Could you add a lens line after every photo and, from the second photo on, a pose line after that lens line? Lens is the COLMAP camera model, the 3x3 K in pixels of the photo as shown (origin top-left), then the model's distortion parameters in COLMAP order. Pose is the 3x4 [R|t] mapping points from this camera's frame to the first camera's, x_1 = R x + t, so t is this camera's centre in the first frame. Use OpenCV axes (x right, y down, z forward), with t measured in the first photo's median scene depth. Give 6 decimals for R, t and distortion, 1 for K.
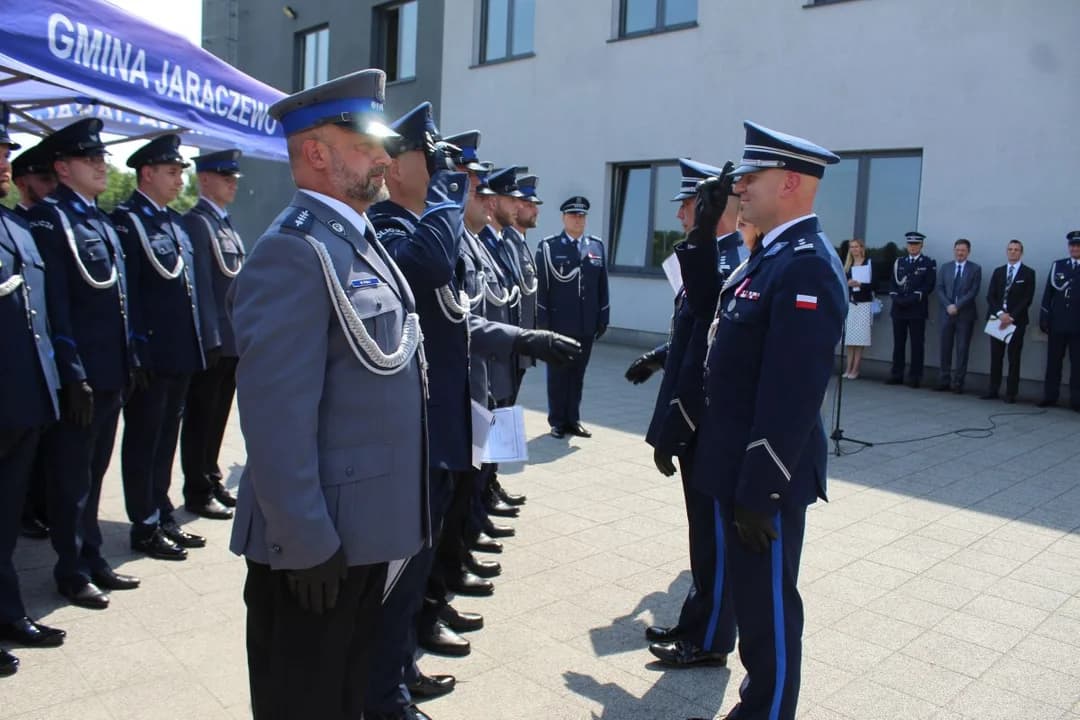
lens RADIAL K [[910.4, 0, 539.7], [0, 910.4, 383.6], [0, 0, 1]] dist [-0.168157, 0.090922]
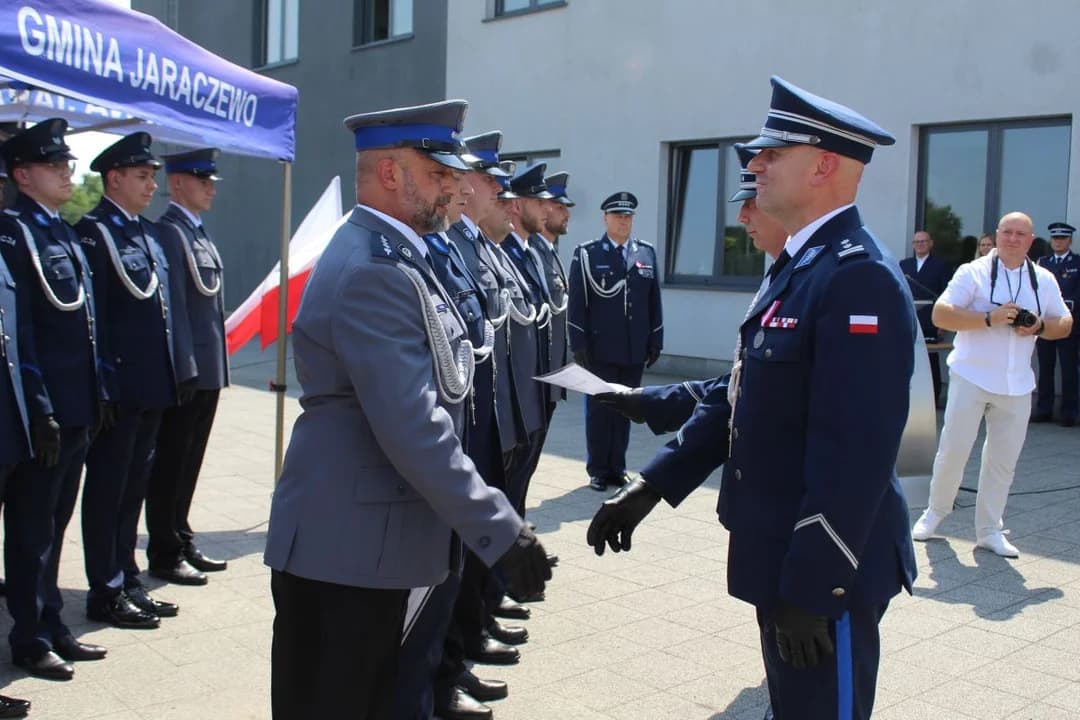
lens RADIAL K [[1238.0, 0, 539.3], [0, 1238.0, 357.1], [0, 0, 1]] dist [-0.089025, 0.013396]
pose [[0.999384, -0.011144, -0.033264, 0.006694], [0.009058, 0.998022, -0.062211, 0.014696], [0.033892, 0.061871, 0.997509, -0.159794]]
